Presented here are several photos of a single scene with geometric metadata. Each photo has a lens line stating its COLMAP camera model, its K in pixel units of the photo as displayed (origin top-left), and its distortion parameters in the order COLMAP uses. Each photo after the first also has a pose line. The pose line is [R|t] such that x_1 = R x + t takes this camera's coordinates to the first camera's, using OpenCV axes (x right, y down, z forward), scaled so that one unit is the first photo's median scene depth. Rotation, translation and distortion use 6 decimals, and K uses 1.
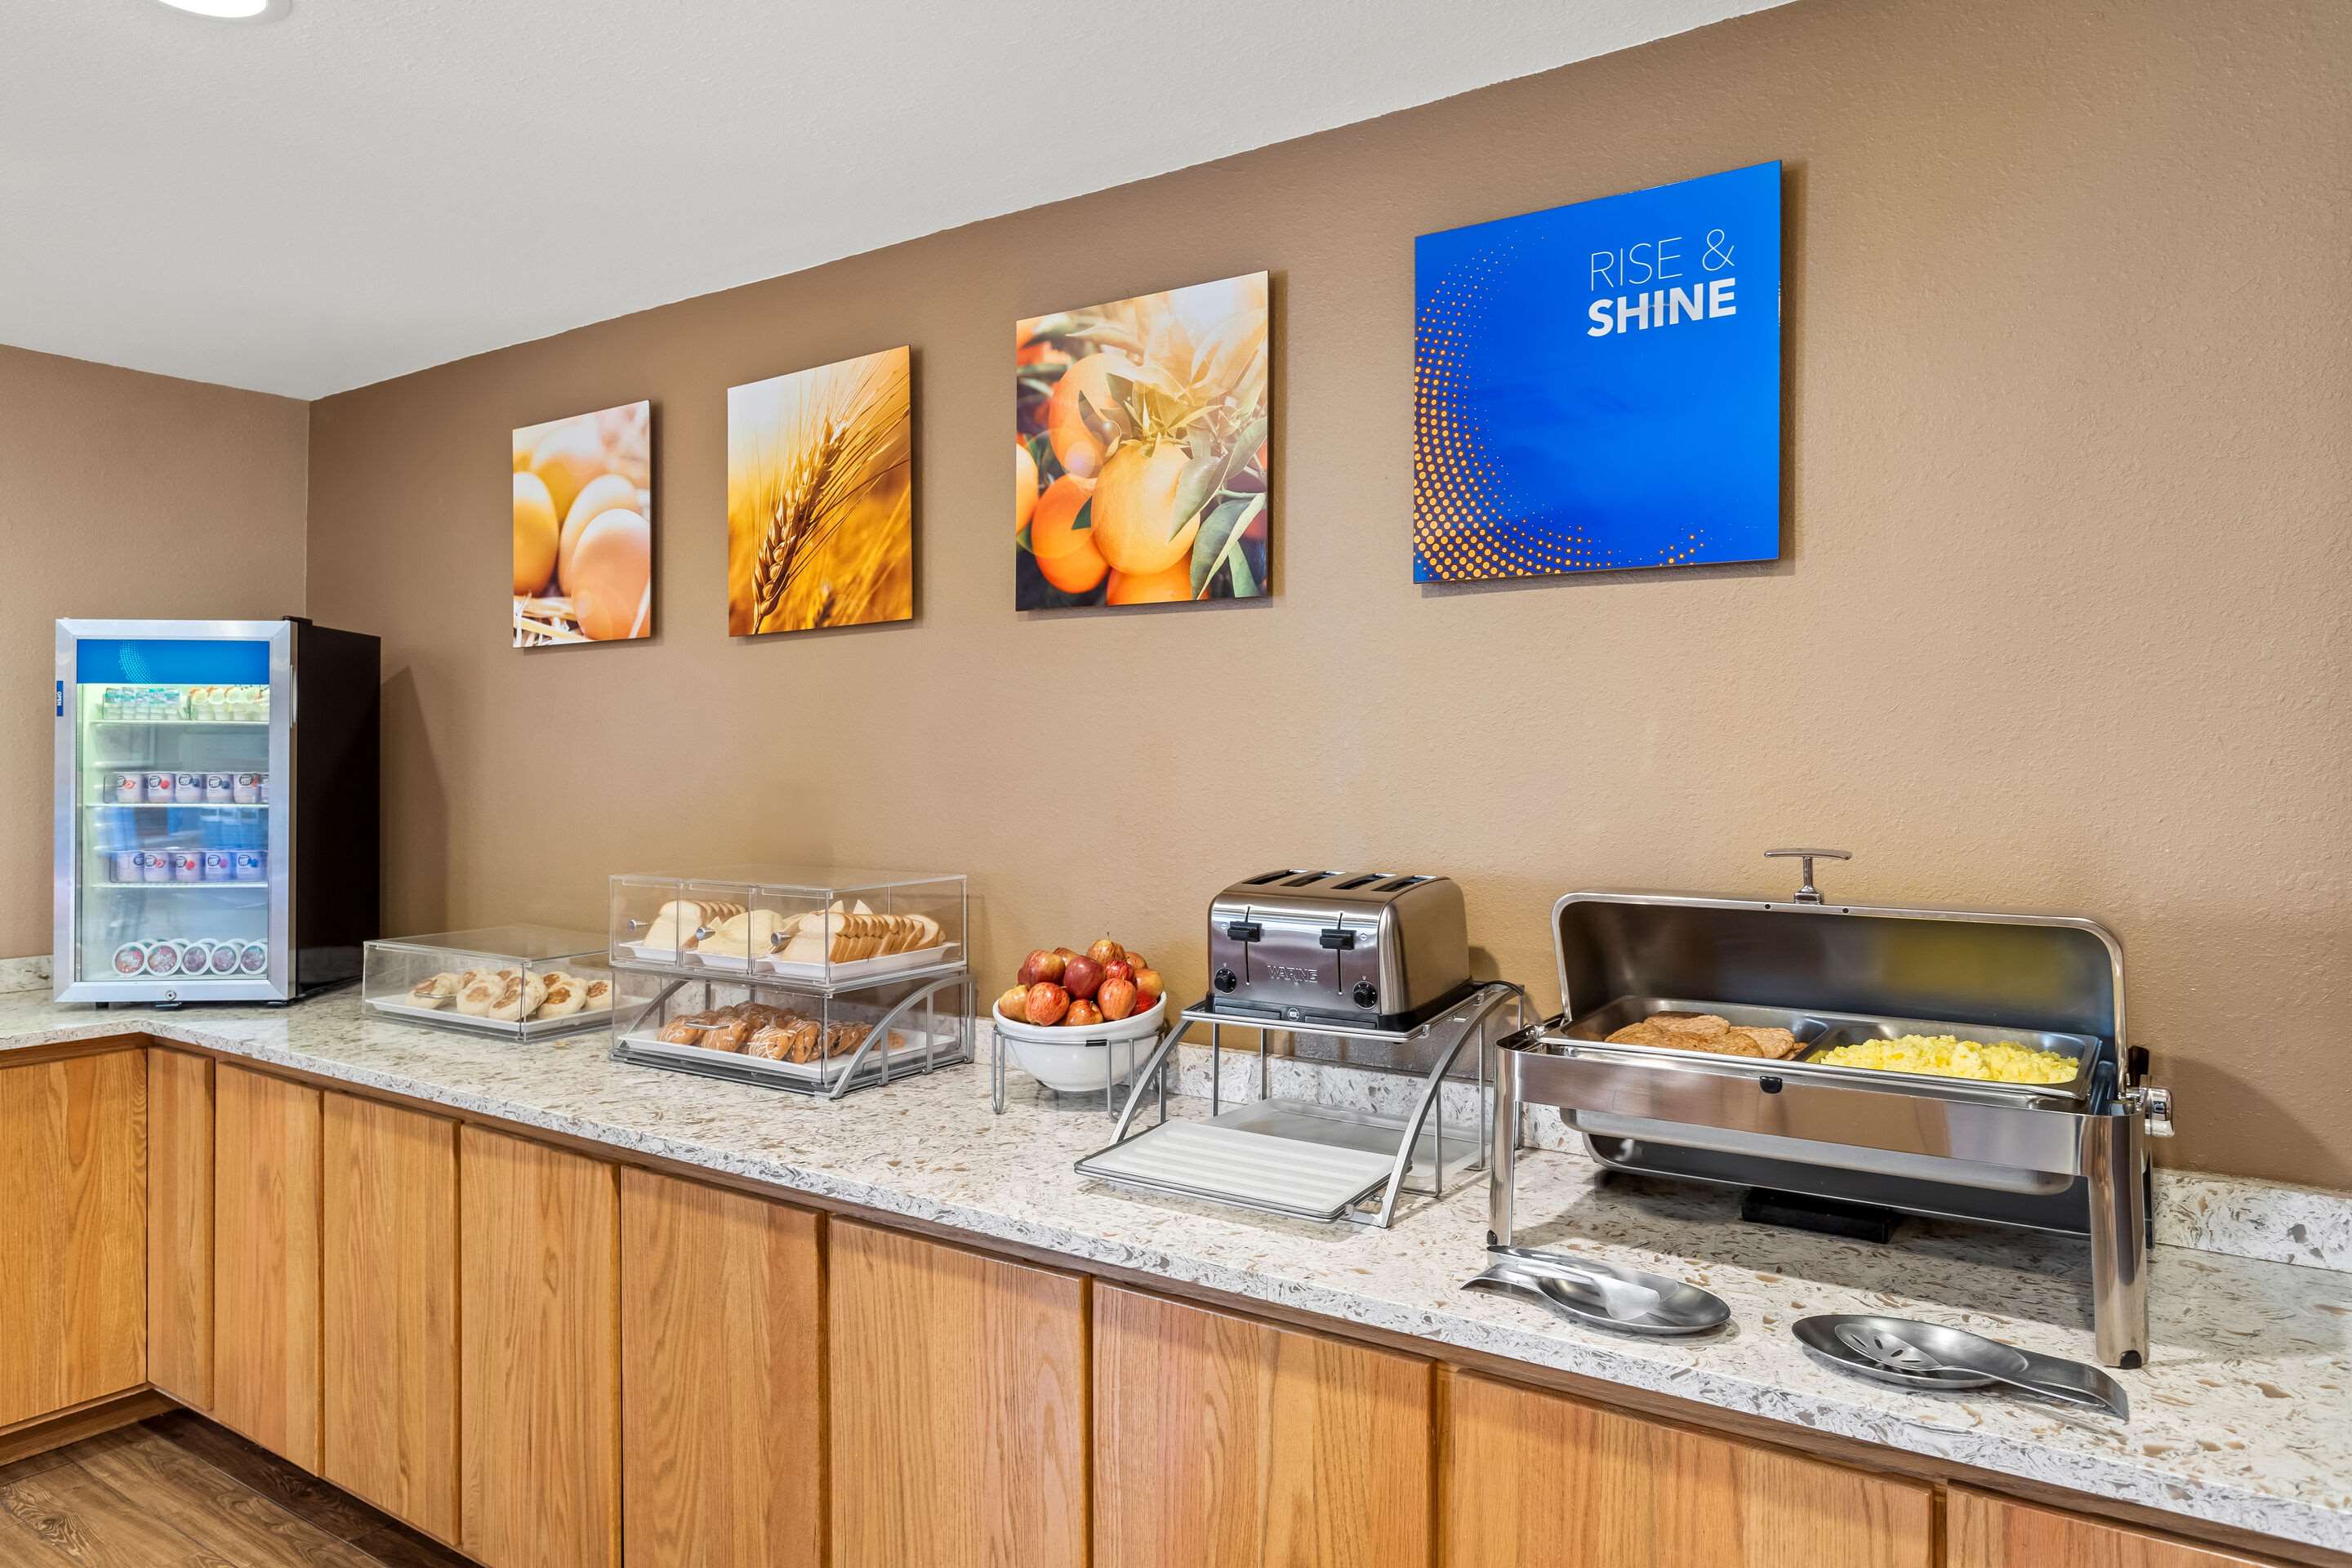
lens RADIAL K [[1529.2, 0, 1174.9], [0, 1529.2, 754.5], [0, 0, 1]] dist [-0.008074, 0.002789]
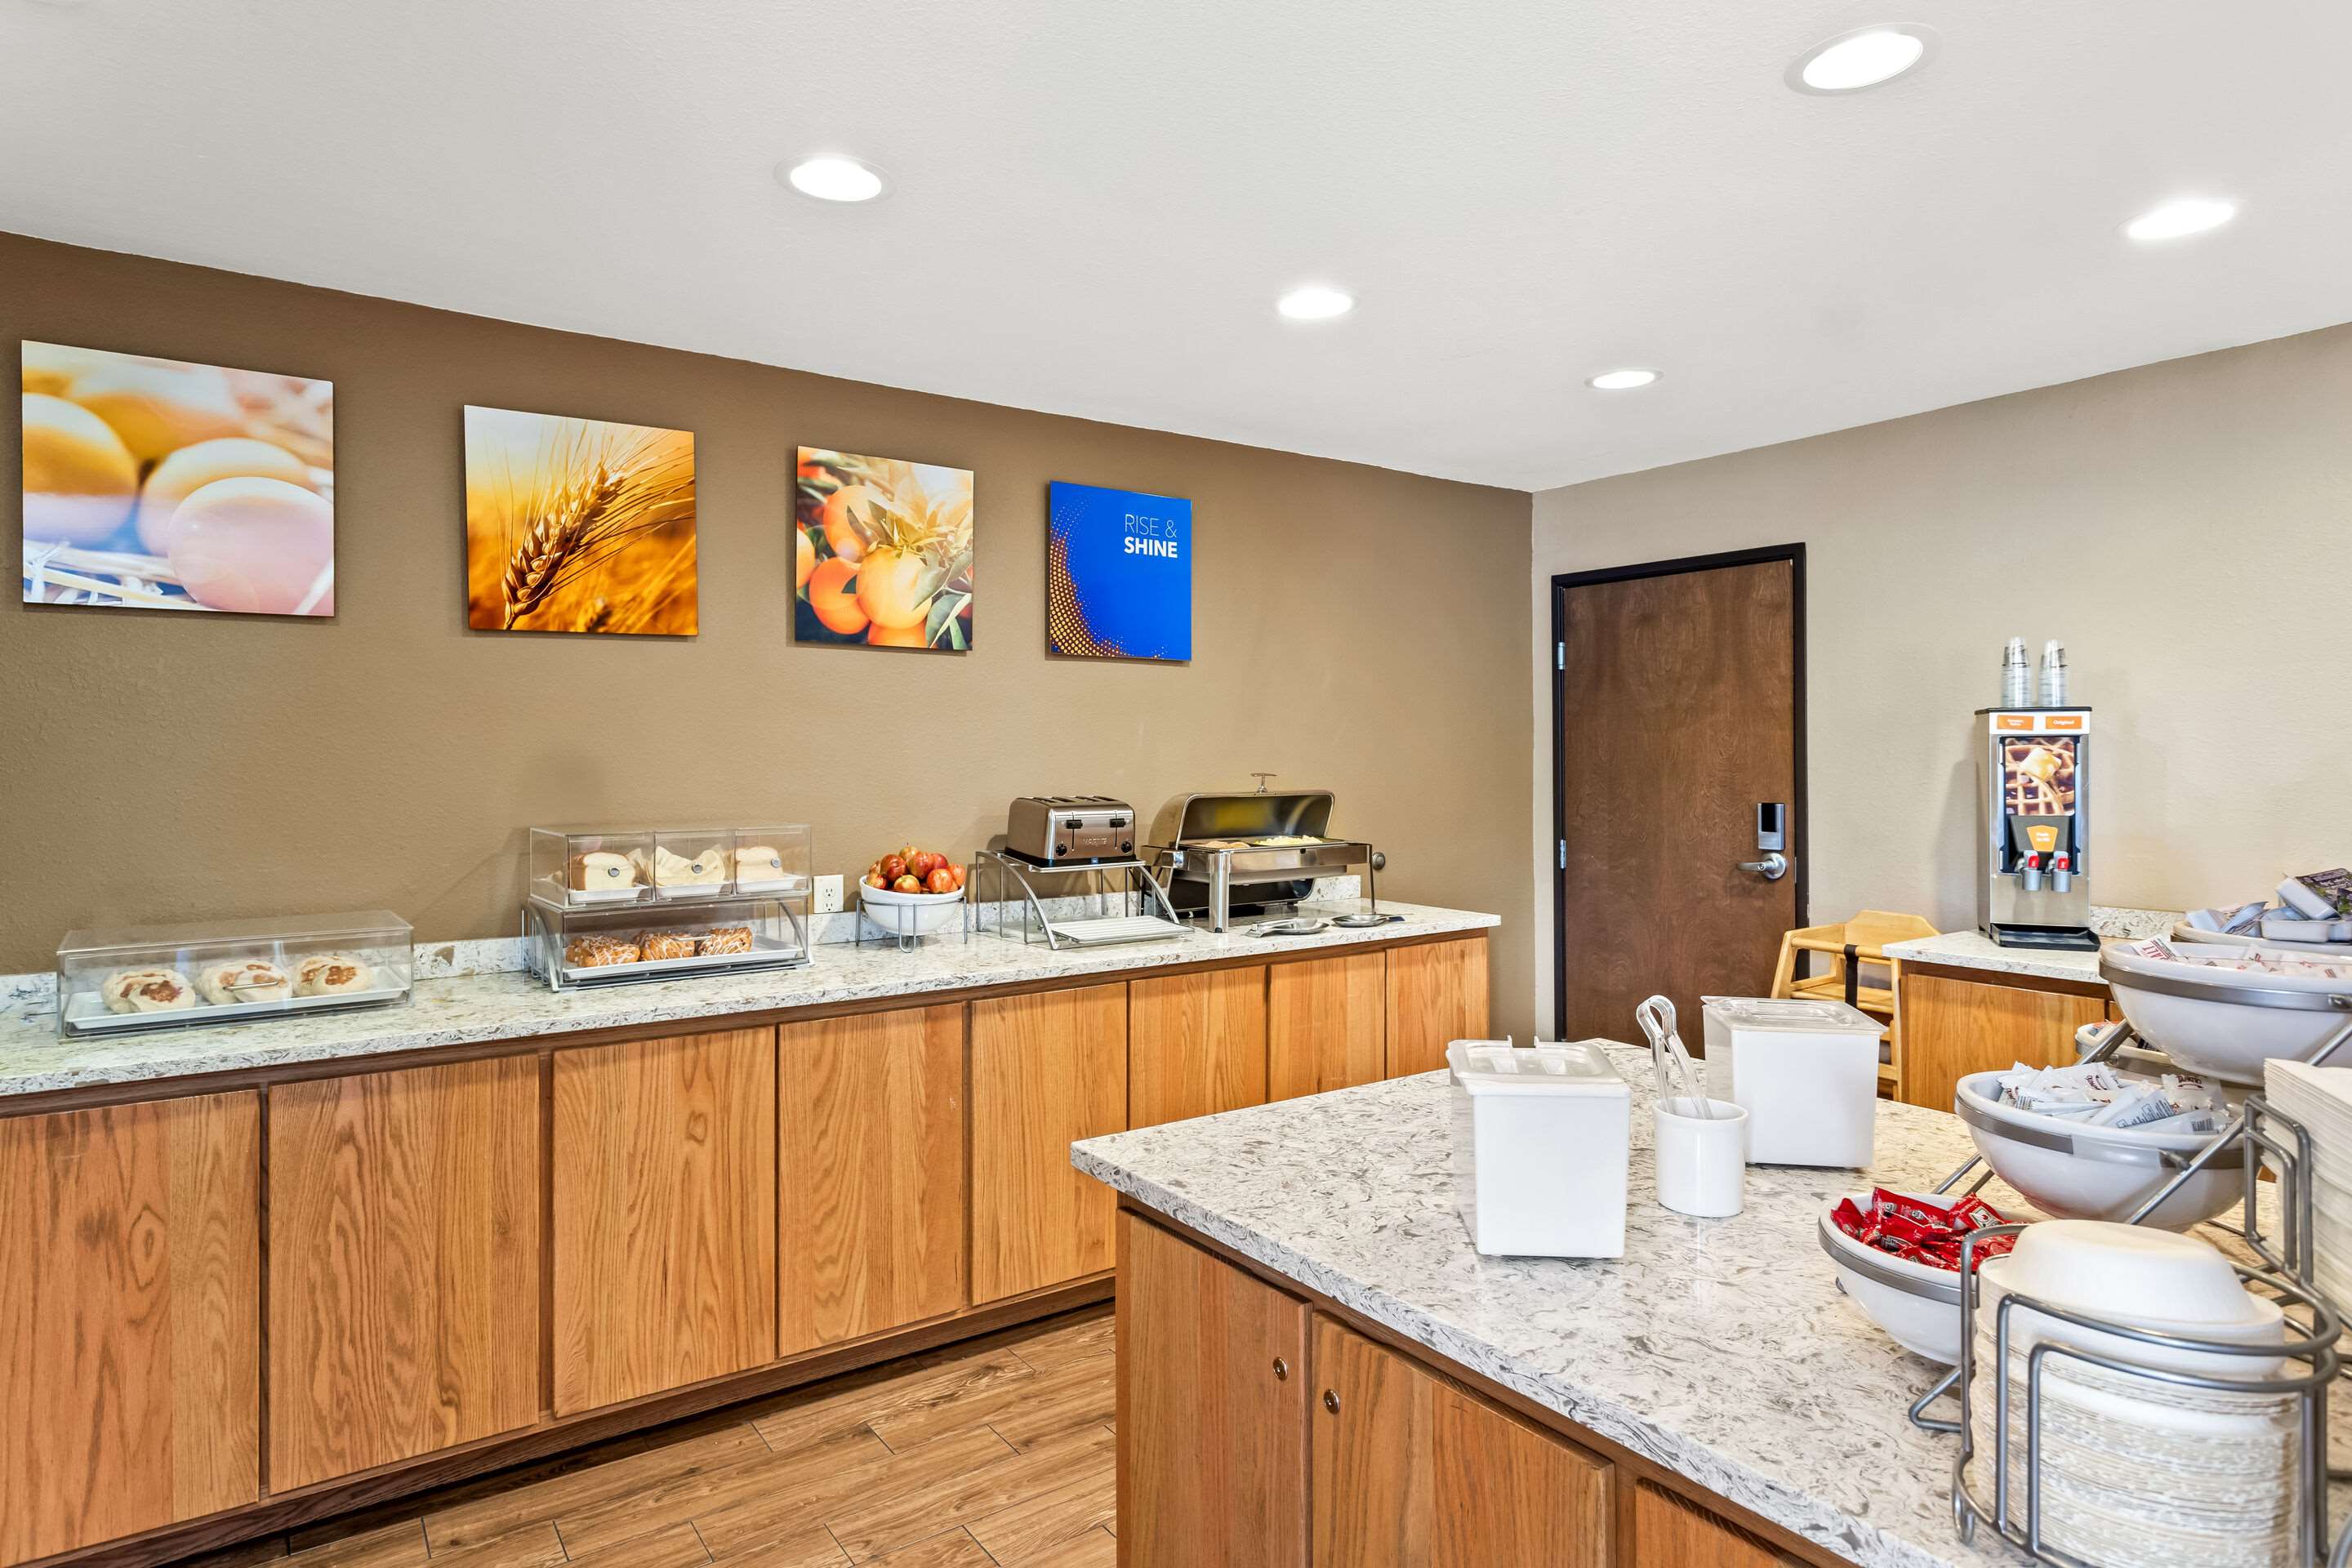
lens RADIAL K [[1305.9, 0, 1176.0], [0, 1305.9, 784.0], [0, 0, 1]] dist [0.002319, 0.000390]
pose [[0.340425, -0.021911, 0.940016, -1.227971], [0.000315, 0.999731, 0.023189, 0.017948], [-0.940272, -0.007598, 0.340340, 0.223208]]
